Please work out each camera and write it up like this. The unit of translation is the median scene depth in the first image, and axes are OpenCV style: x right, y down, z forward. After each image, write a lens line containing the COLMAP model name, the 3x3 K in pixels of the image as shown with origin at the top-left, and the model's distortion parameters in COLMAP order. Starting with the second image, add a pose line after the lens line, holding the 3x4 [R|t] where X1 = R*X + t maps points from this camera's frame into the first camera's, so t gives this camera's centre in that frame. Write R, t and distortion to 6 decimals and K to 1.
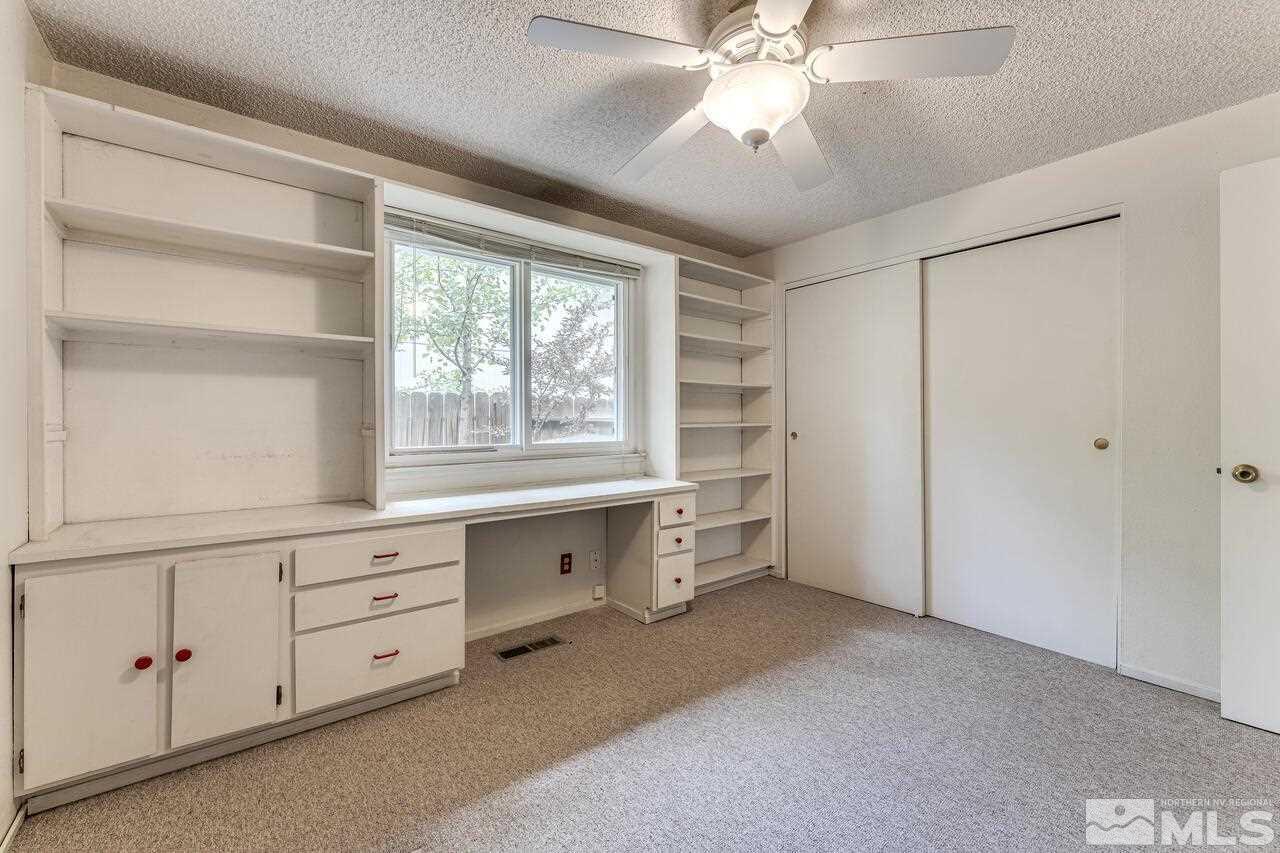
lens RADIAL K [[554.6, 0, 641.8], [0, 554.6, 417.3], [0, 0, 1]] dist [-0.002455, -0.000448]
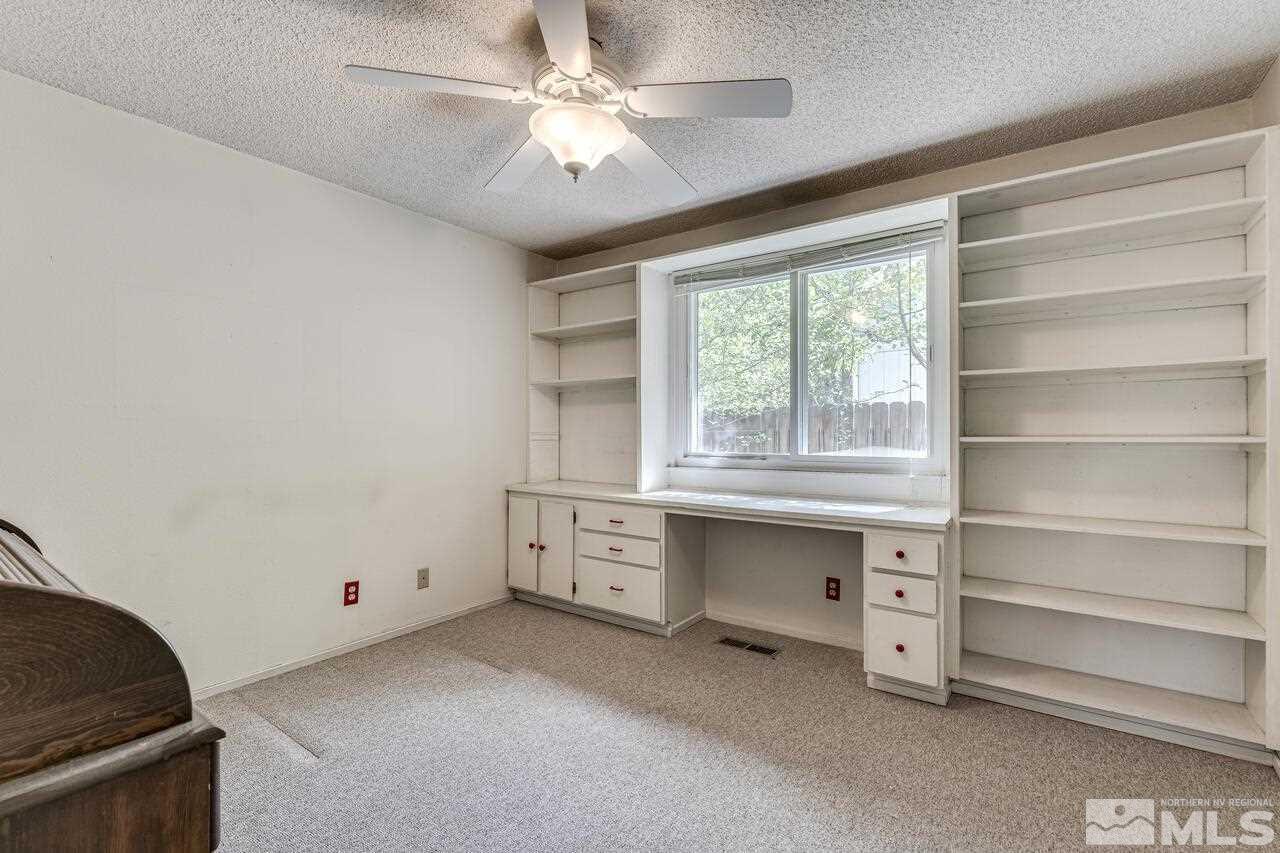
lens RADIAL K [[577.4, 0, 645.5], [0, 577.4, 427.6], [0, 0, 1]] dist [-0.000391, -0.000167]
pose [[0.242412, -0.006062, -0.970154, 0.823705], [0.001987, 0.999981, -0.005752, 0.006263], [0.970171, -0.000533, 0.242420, 0.551222]]
